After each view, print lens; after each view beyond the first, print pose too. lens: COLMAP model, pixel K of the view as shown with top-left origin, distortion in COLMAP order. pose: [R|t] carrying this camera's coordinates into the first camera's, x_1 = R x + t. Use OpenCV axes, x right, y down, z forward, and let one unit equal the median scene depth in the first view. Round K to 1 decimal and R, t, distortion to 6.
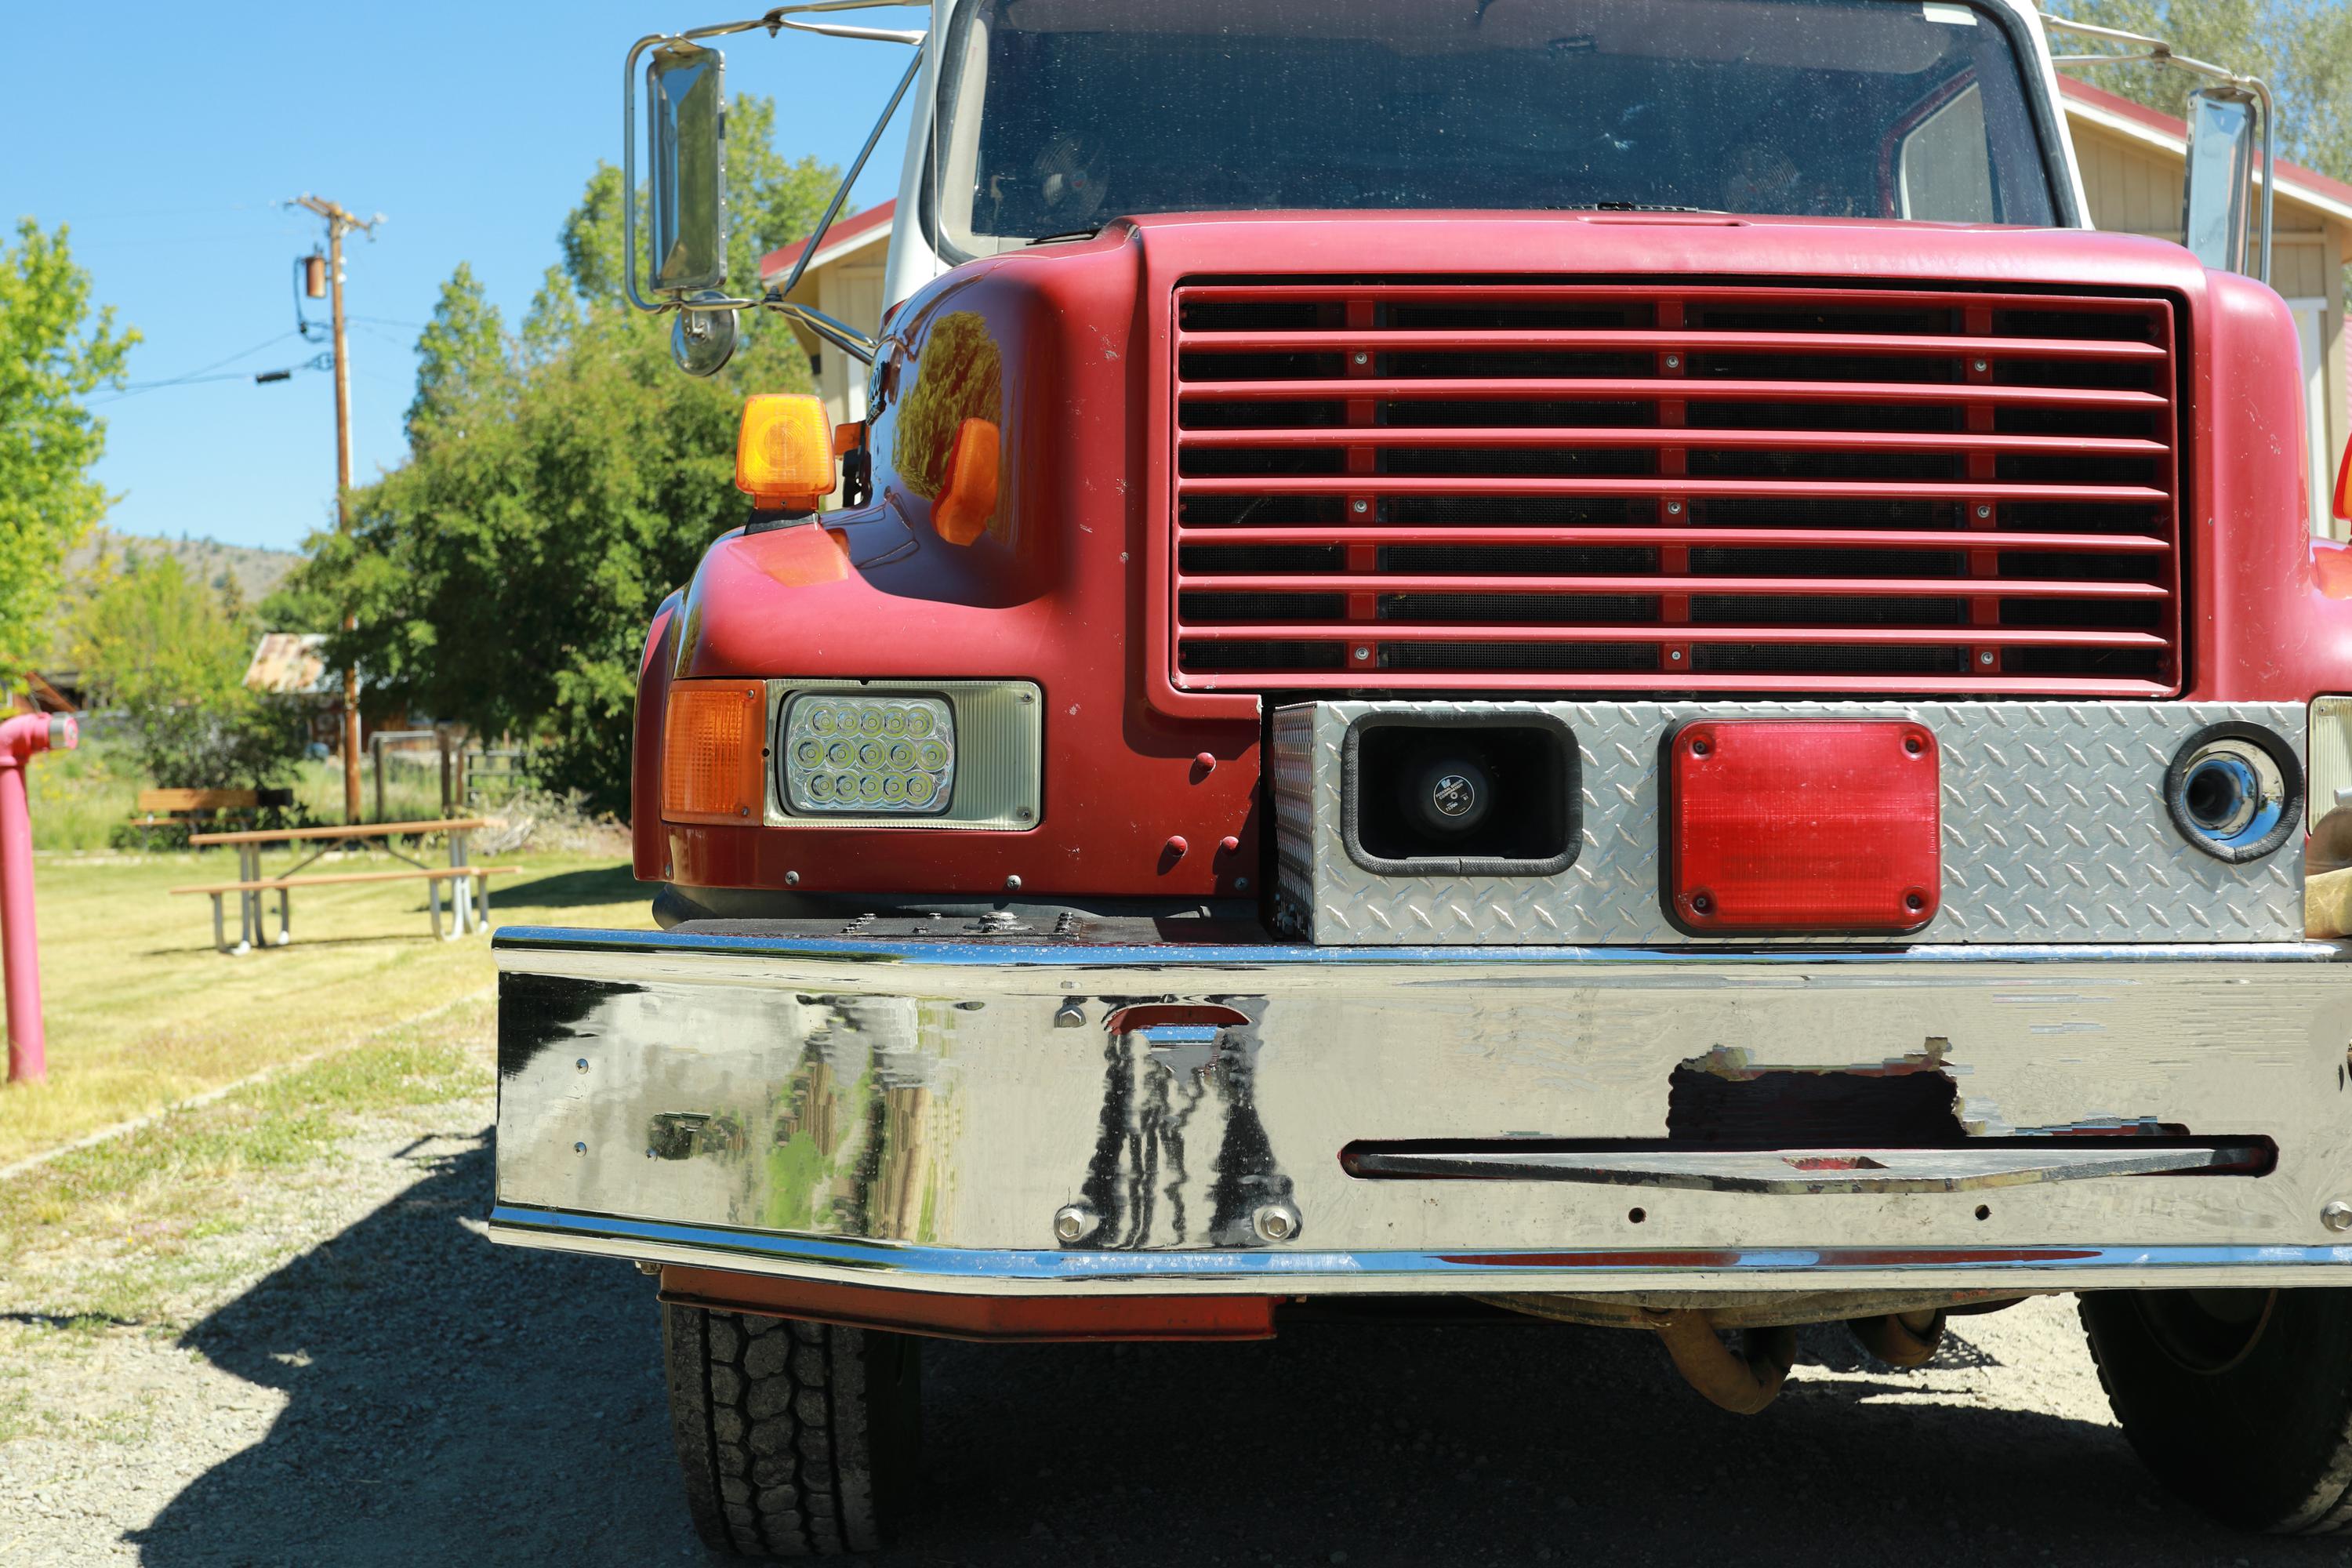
lens RADIAL K [[2582.9, 0, 1176.0], [0, 2582.9, 784.0], [0, 0, 1]] dist [0.000398, -0.006953]
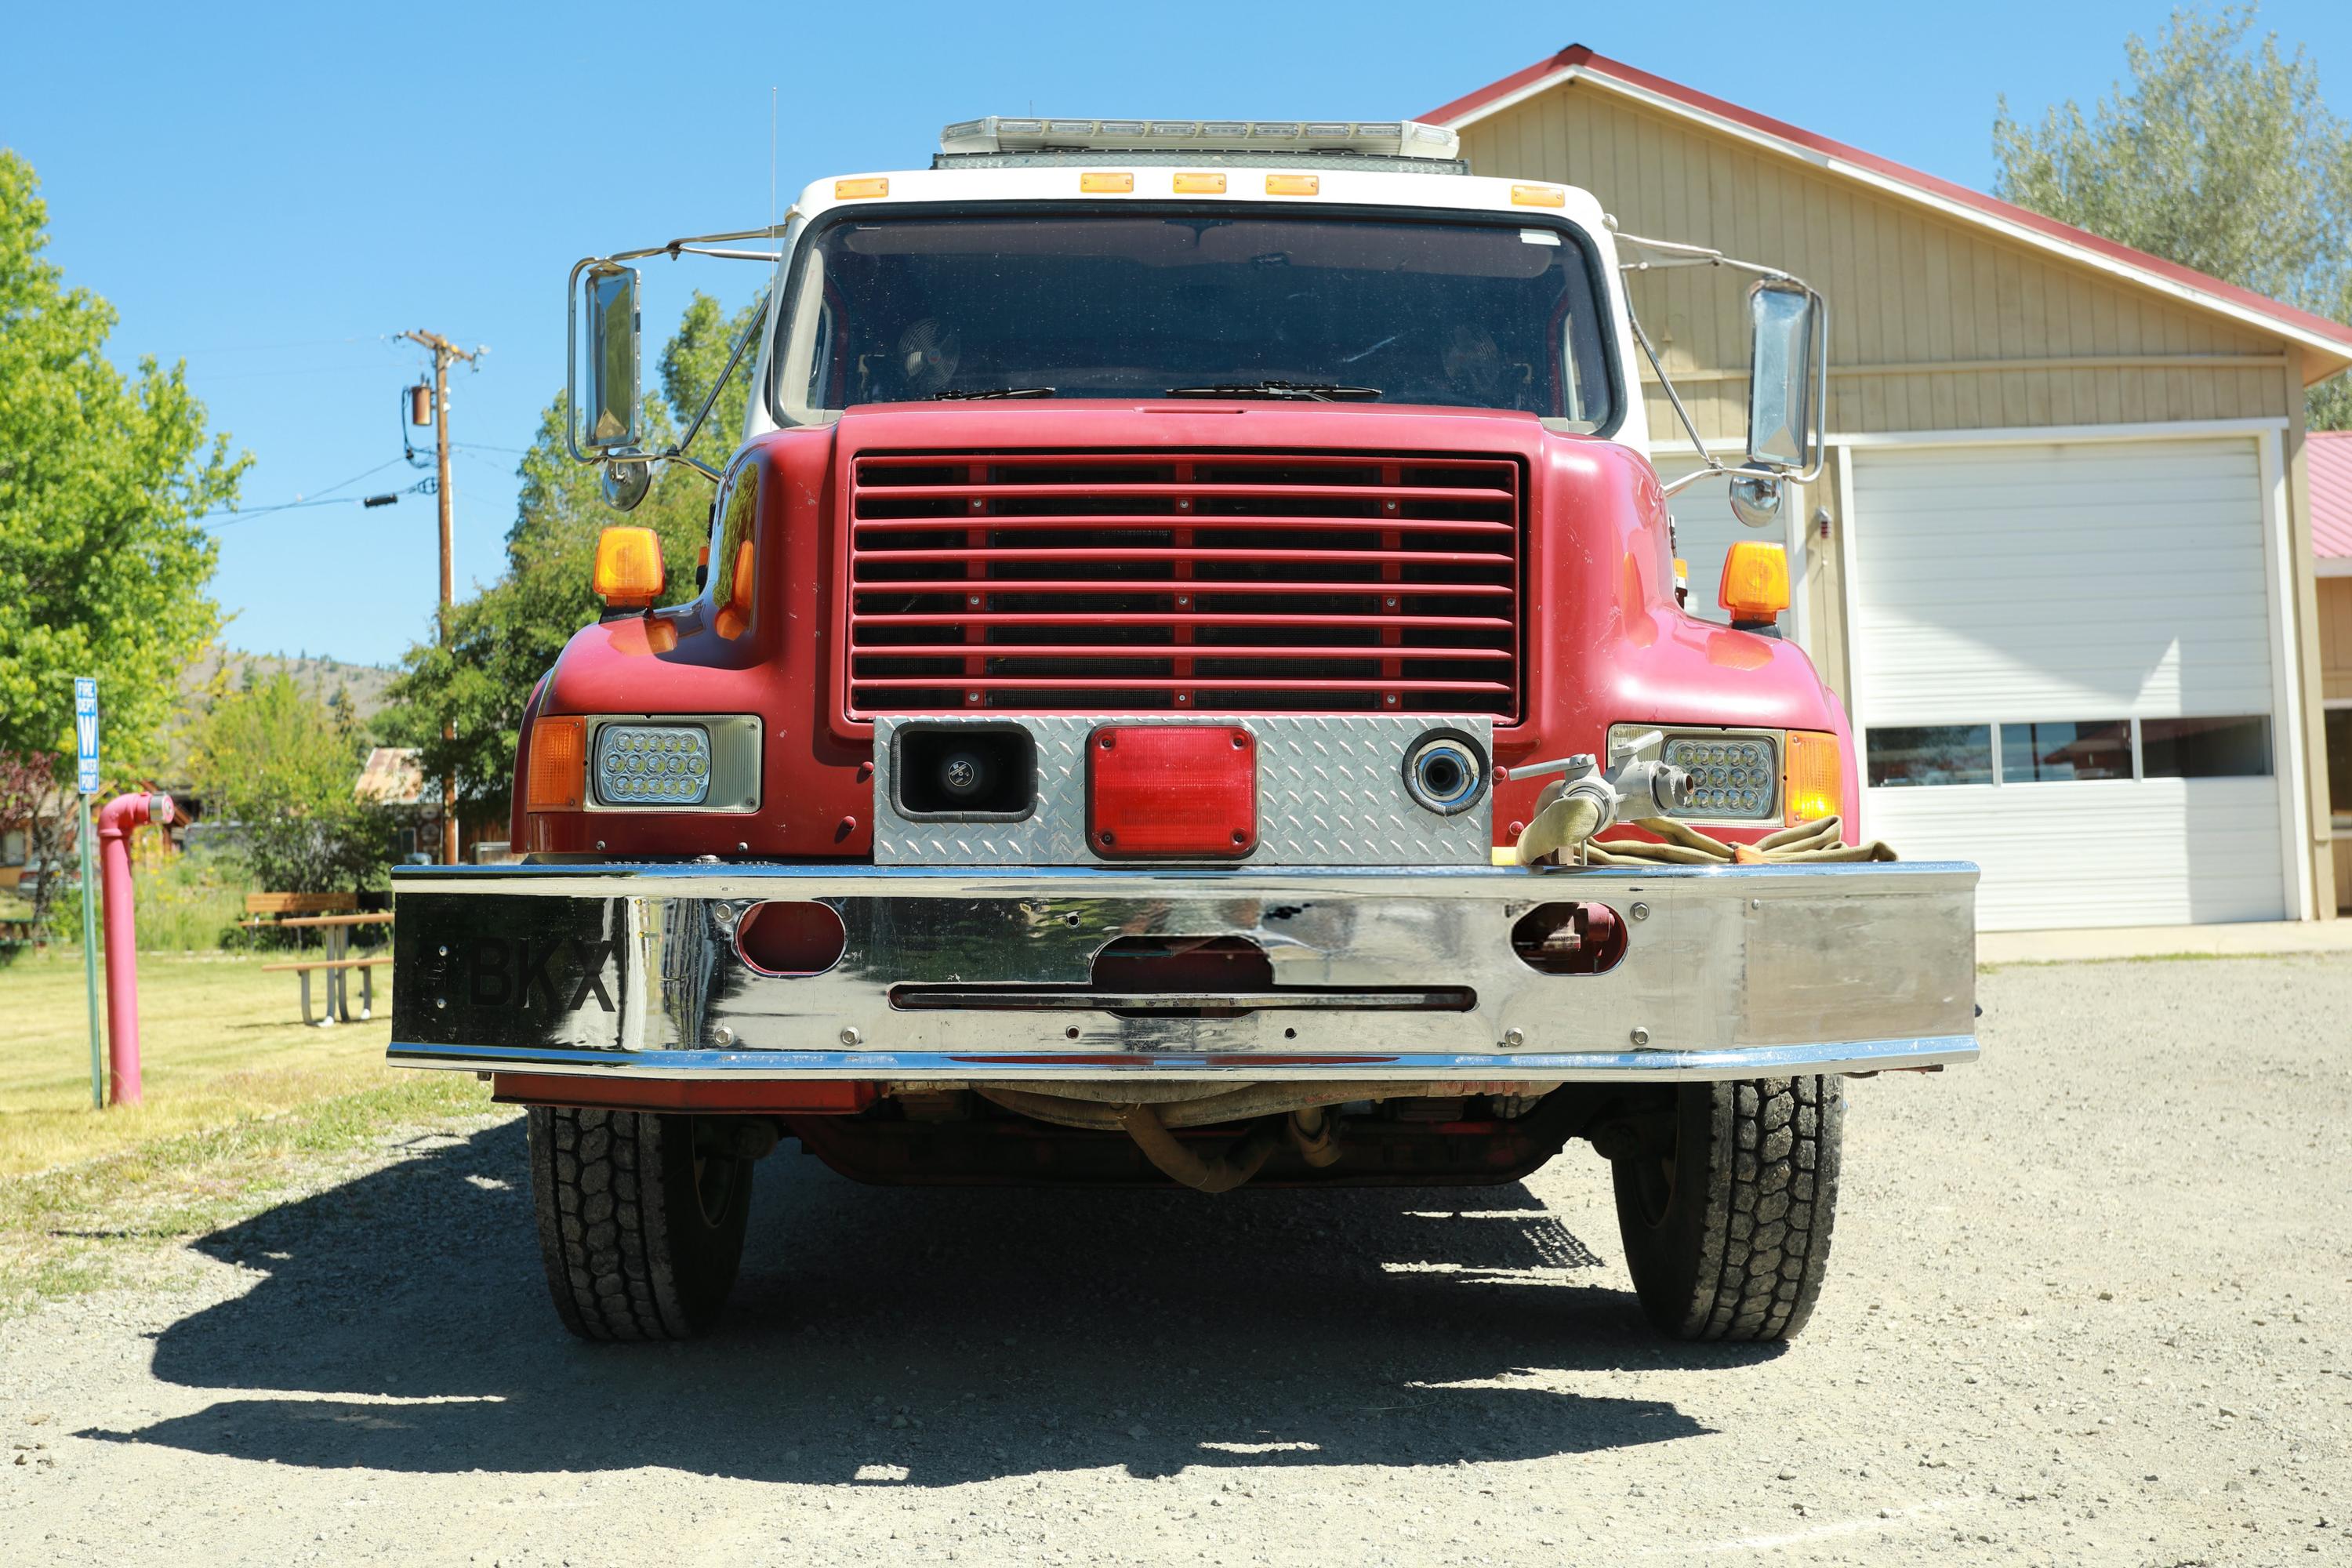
lens RADIAL K [[2582.9, 0, 1176.0], [0, 2582.9, 784.0], [0, 0, 1]] dist [0.000398, -0.006953]
pose [[0.999221, -0.001274, -0.039444, 0.043784], [-0.000485, 0.999007, -0.044540, 0.011903], [0.039462, 0.044524, 0.998229, -0.088585]]
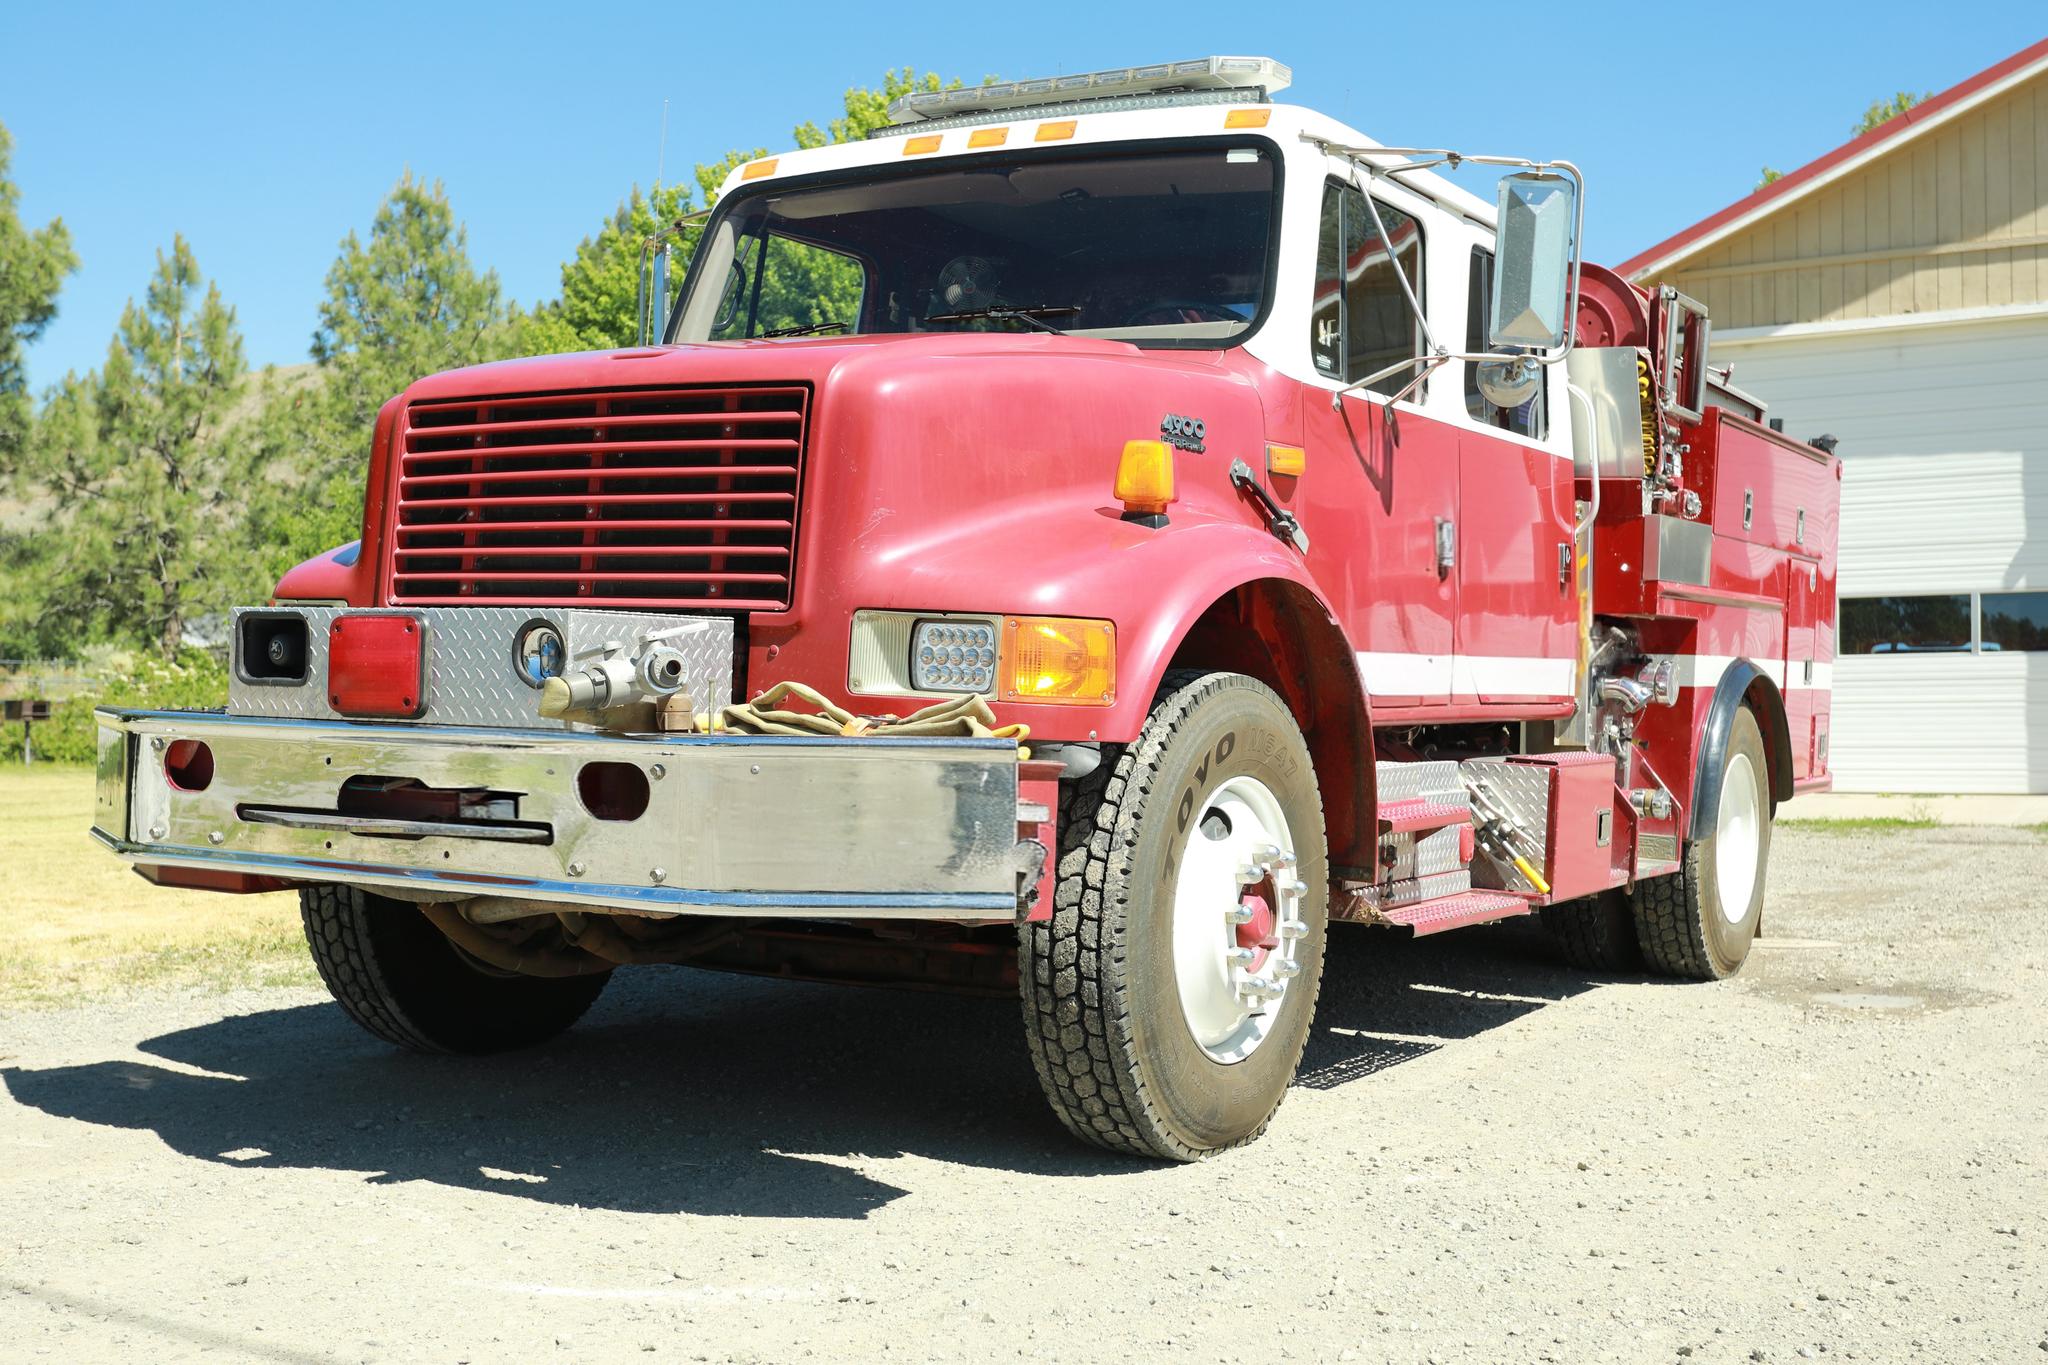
lens RADIAL K [[2249.0, 0, 1024.0], [0, 2249.0, 682.5], [0, 0, 1]] dist [0.000398, -0.006953]
pose [[0.838888, 0.020683, -0.543911, 0.241222], [-0.027890, 0.999598, -0.005004, 0.003471], [0.543589, 0.019367, 0.839128, -0.038262]]
